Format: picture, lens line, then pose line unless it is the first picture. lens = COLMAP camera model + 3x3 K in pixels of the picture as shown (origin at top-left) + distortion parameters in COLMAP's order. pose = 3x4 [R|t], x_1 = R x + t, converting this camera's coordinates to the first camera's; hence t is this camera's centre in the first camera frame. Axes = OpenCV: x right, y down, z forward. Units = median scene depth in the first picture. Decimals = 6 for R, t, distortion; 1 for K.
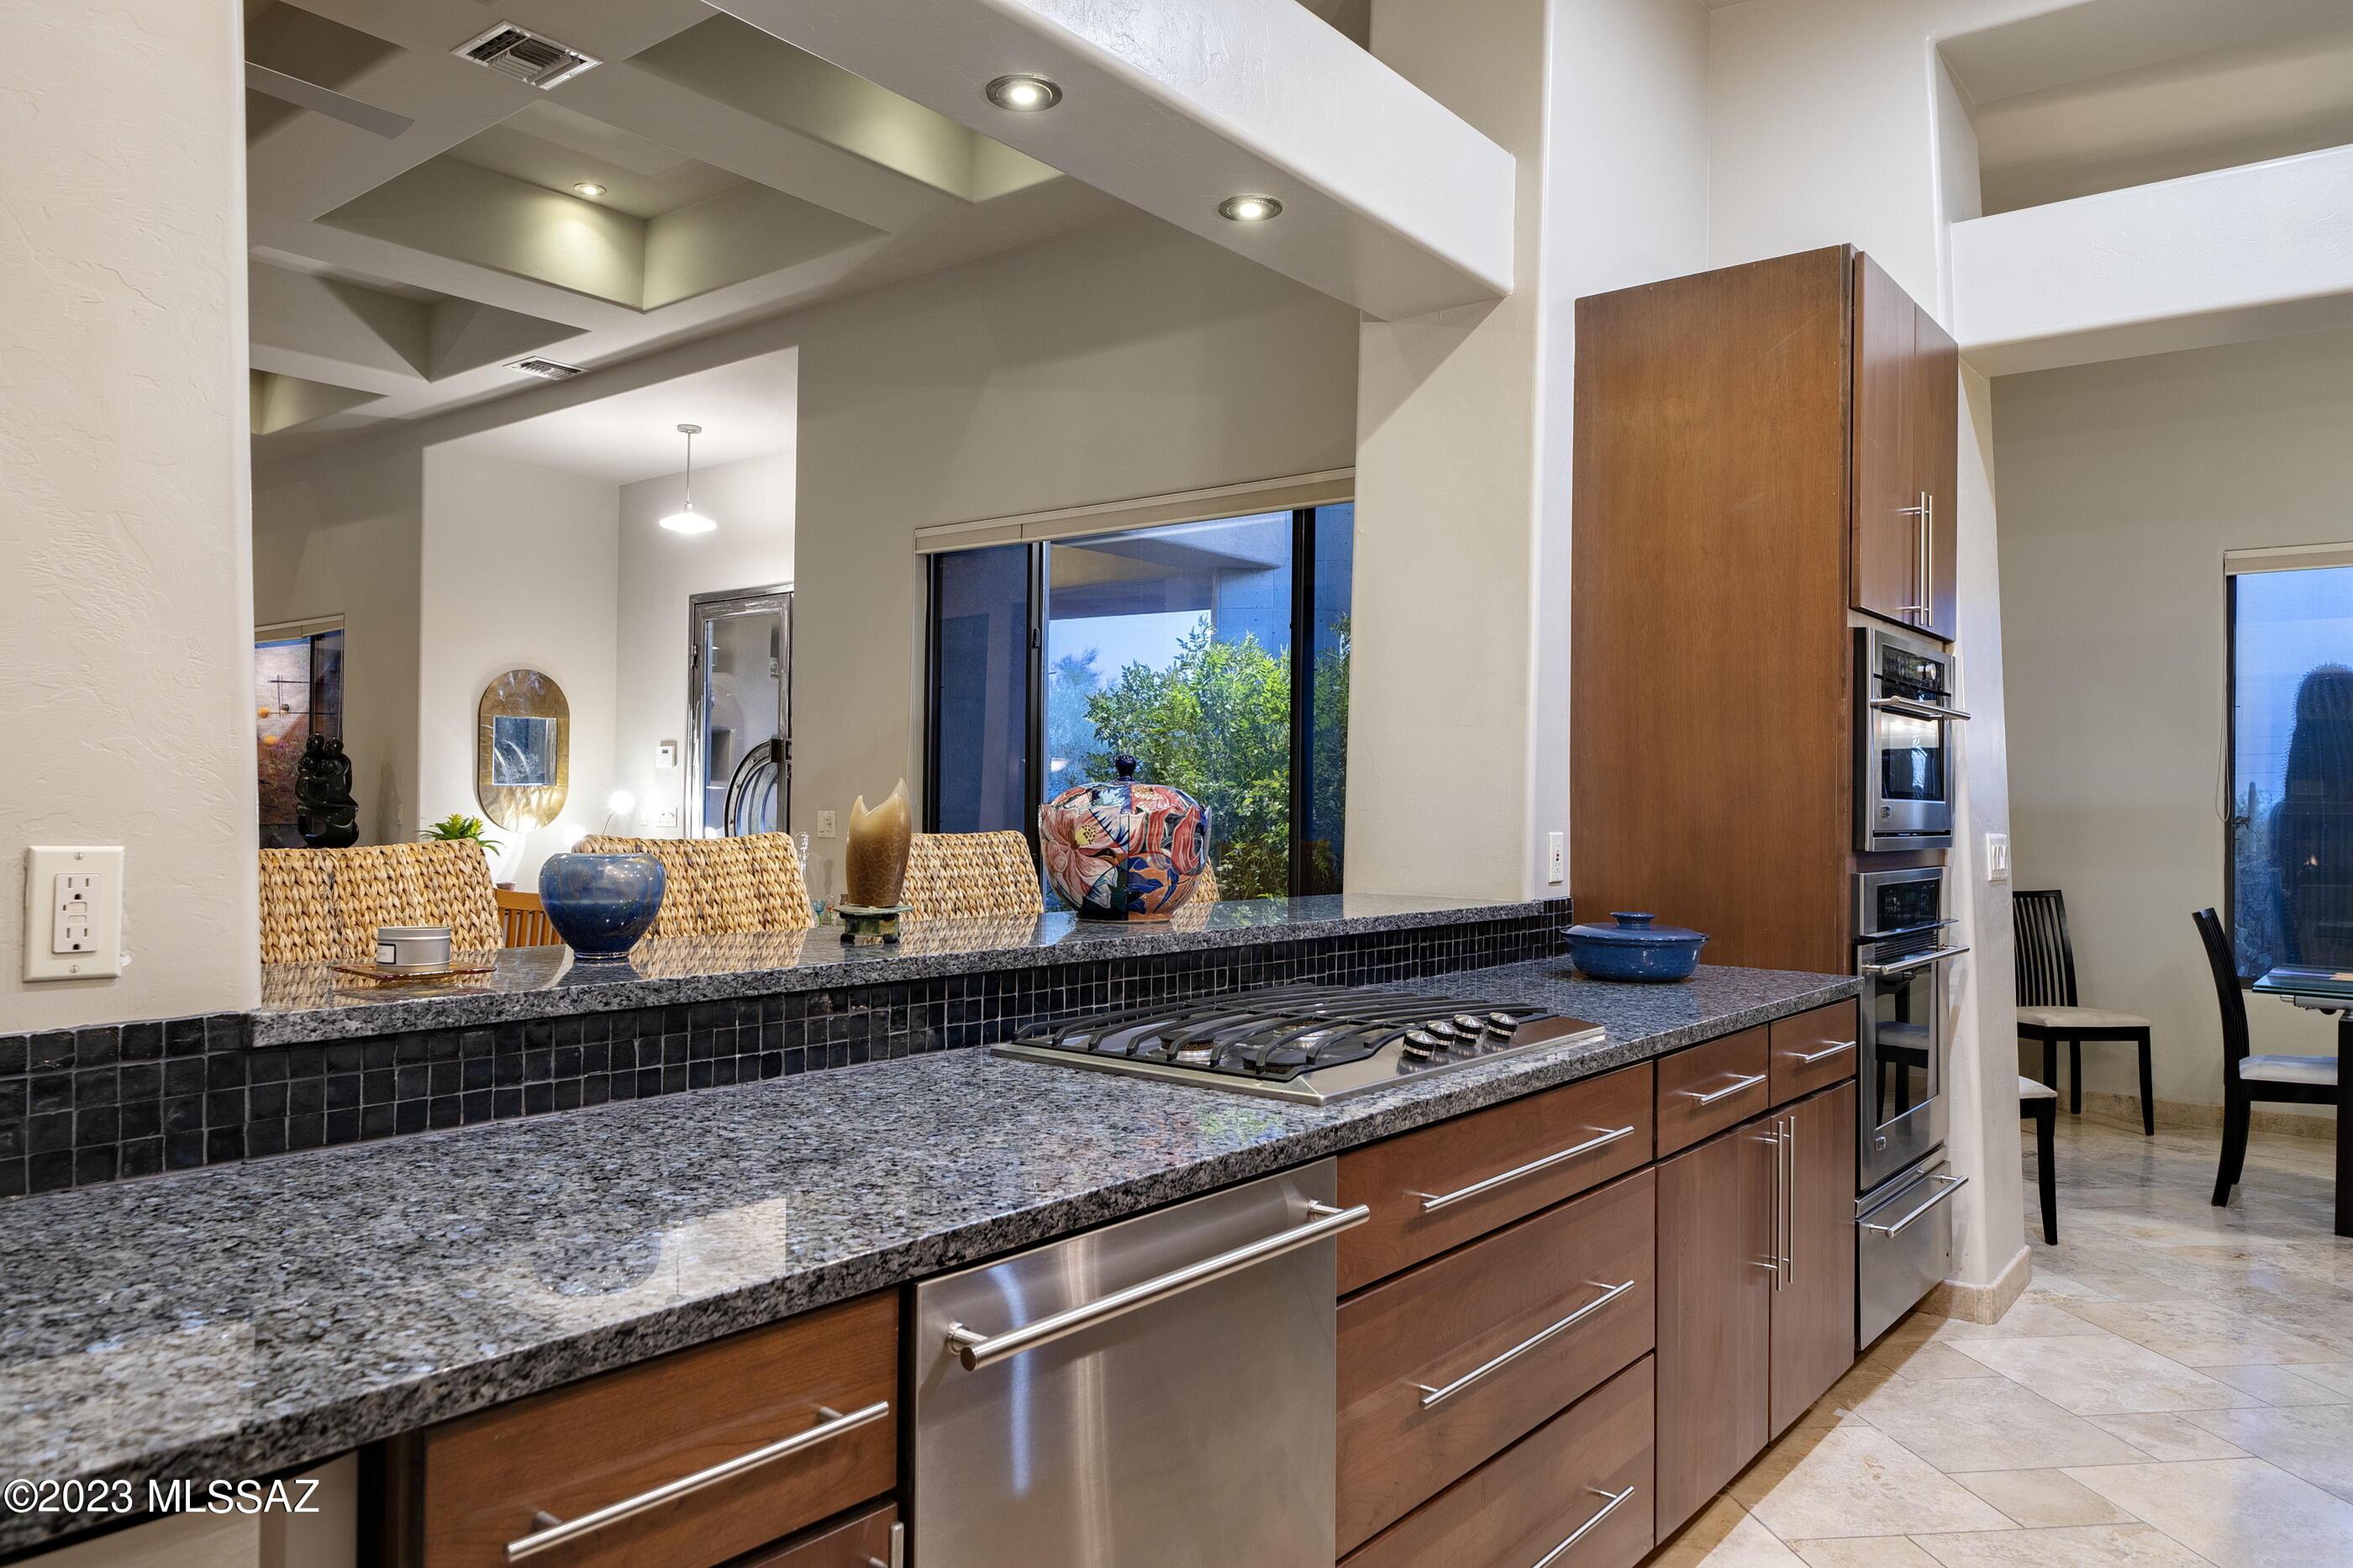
lens RADIAL K [[1582.3, 0, 1182.4], [0, 1582.3, 793.6], [0, 0, 1]] dist [0.001385, 0.001305]
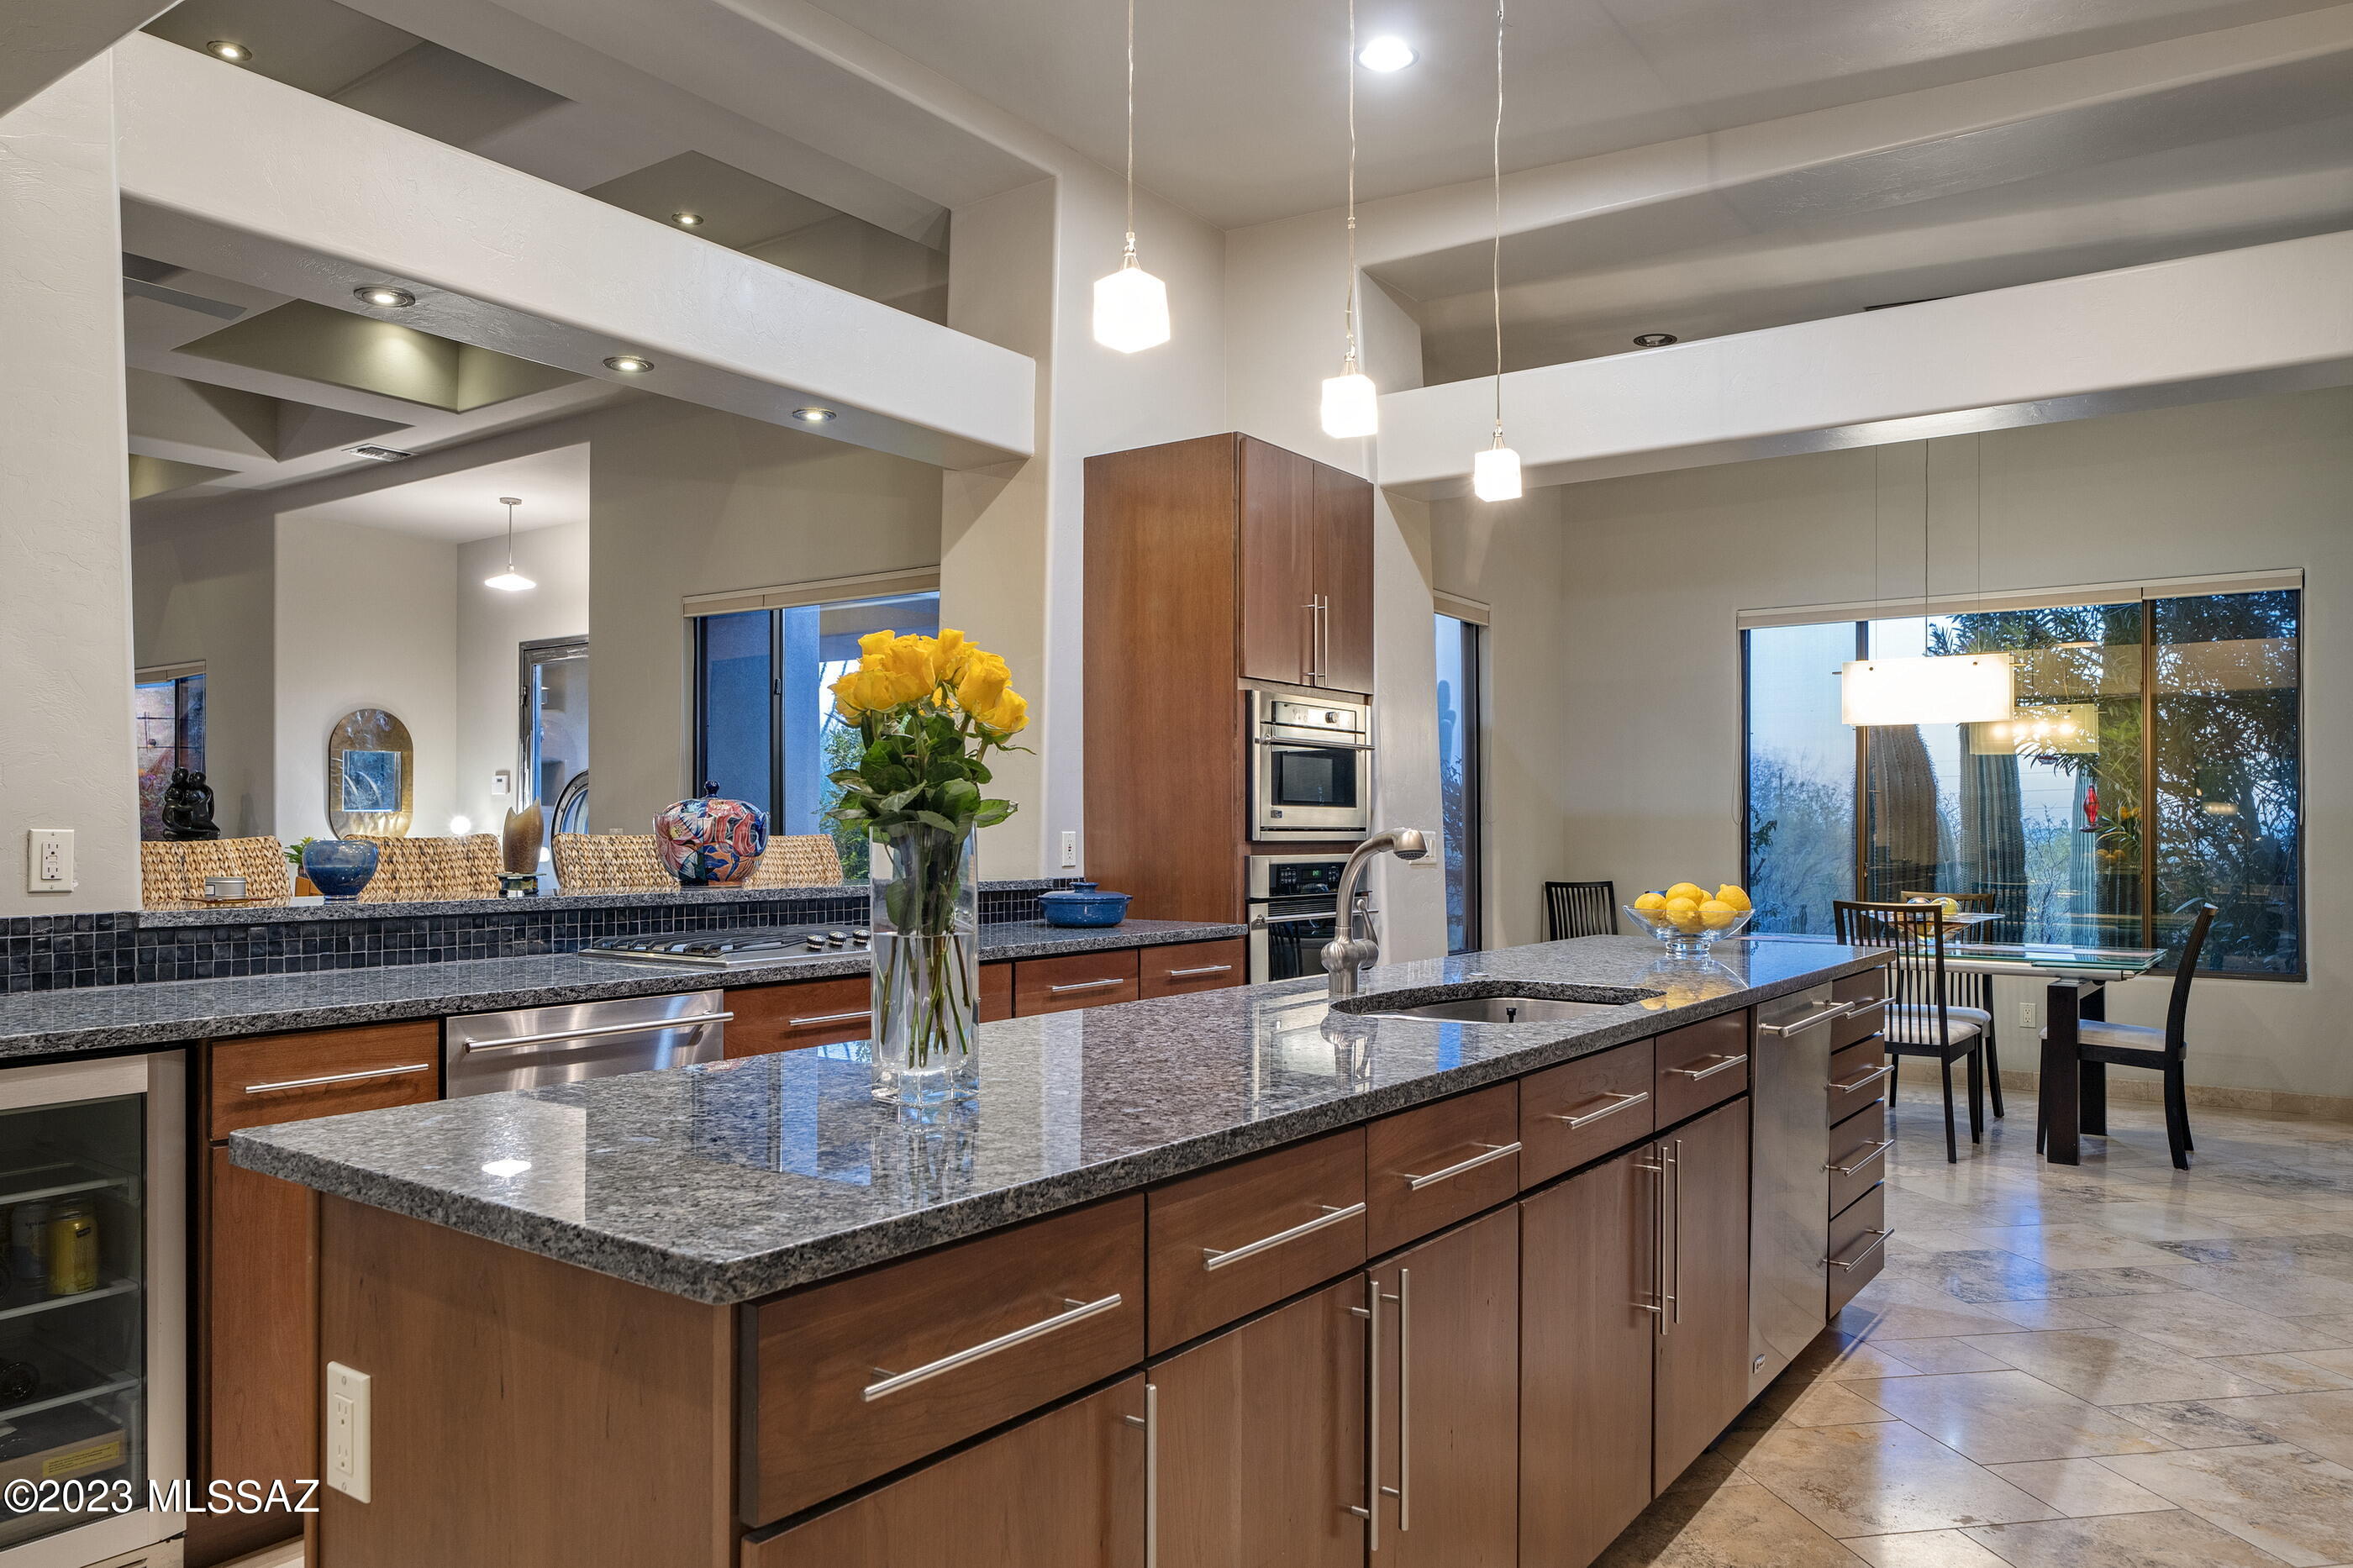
lens RADIAL K [[1582.3, 0, 1170.3], [0, 1582.3, 821.8], [0, 0, 1]] dist [0.001385, 0.001305]
pose [[0.998406, -0.010904, 0.055382, 0.221863], [0.010714, 0.999936, 0.003734, 0.010204], [-0.055419, -0.003135, 0.998458, -0.392051]]
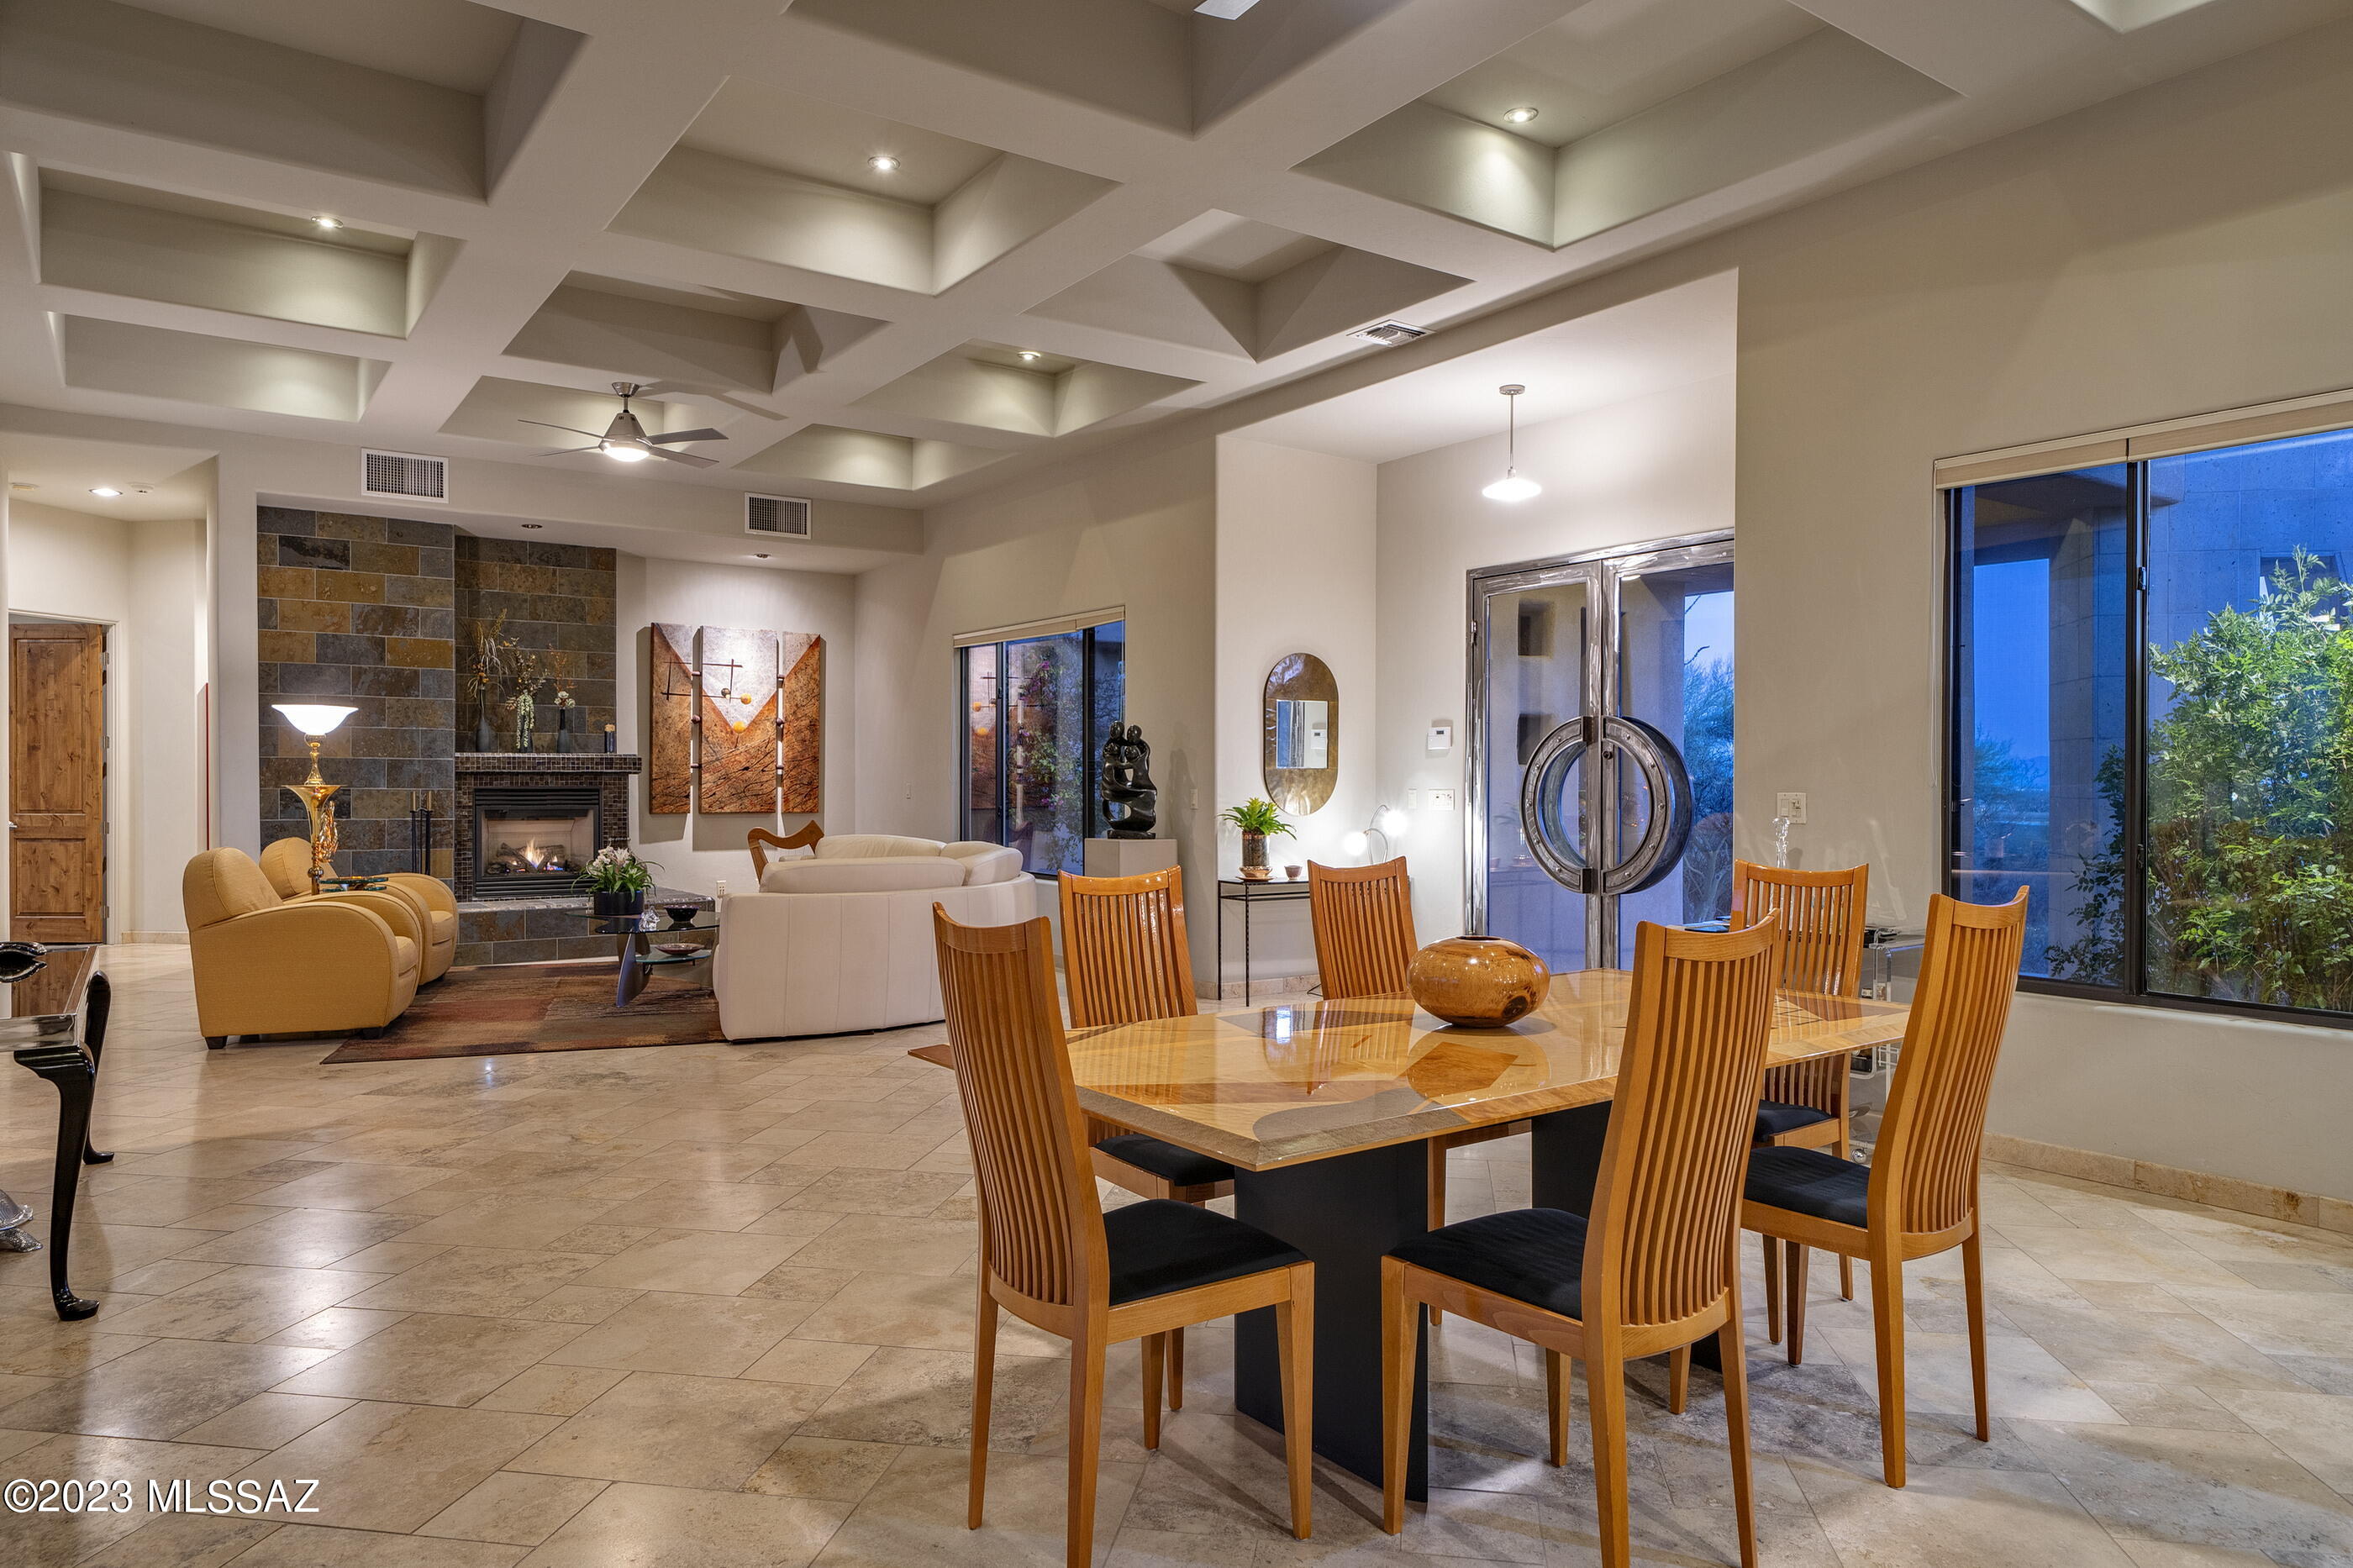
lens RADIAL K [[1468.8, 0, 1177.8], [0, 1468.8, 789.2], [0, 0, 1]] dist [-0.002653, 0.001079]
pose [[0.958721, -0.006834, -0.284265, -0.547364], [0.009474, 0.999924, 0.007915, -0.001448], [0.284189, -0.010281, 0.958713, 0.212216]]
